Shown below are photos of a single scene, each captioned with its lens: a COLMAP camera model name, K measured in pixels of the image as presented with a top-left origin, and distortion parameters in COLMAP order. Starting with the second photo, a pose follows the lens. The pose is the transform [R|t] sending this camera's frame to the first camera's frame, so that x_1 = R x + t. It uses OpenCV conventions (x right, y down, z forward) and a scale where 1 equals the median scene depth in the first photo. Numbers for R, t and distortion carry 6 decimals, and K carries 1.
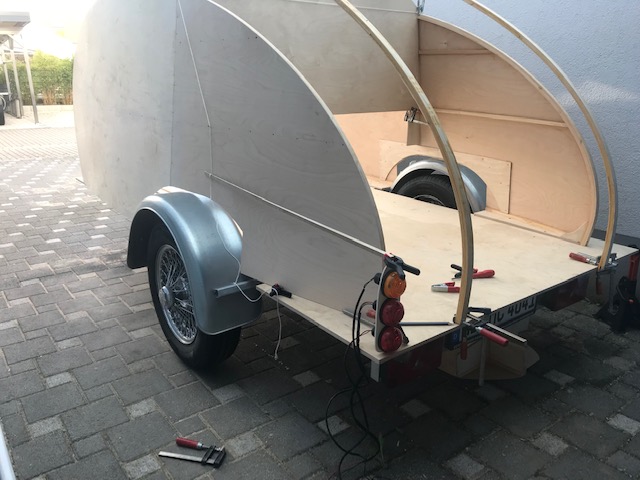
lens RADIAL K [[524.7, 0, 318.2], [0, 524.7, 240.1], [0, 0, 1]] dist [0.037257, -0.054932]
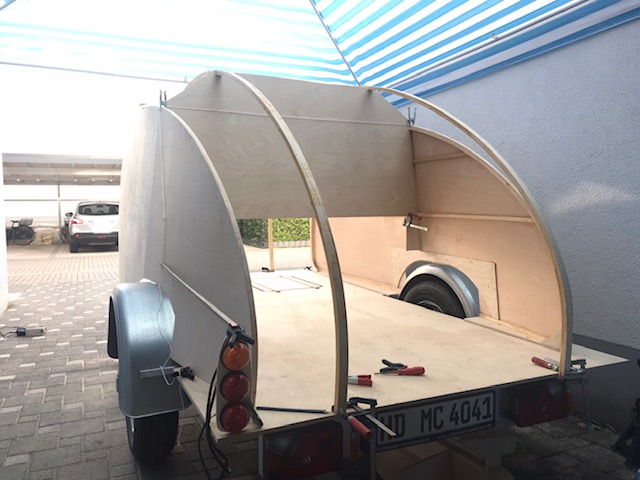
lens RADIAL K [[524.7, 0, 321.8], [0, 524.7, 239.5], [0, 0, 1]] dist [0.037257, -0.054932]
pose [[0.977533, 0.002277, -0.210771, 0.257281], [-0.053847, 0.969460, -0.239264, 0.051660], [0.203789, 0.245237, 0.947802, 0.035292]]
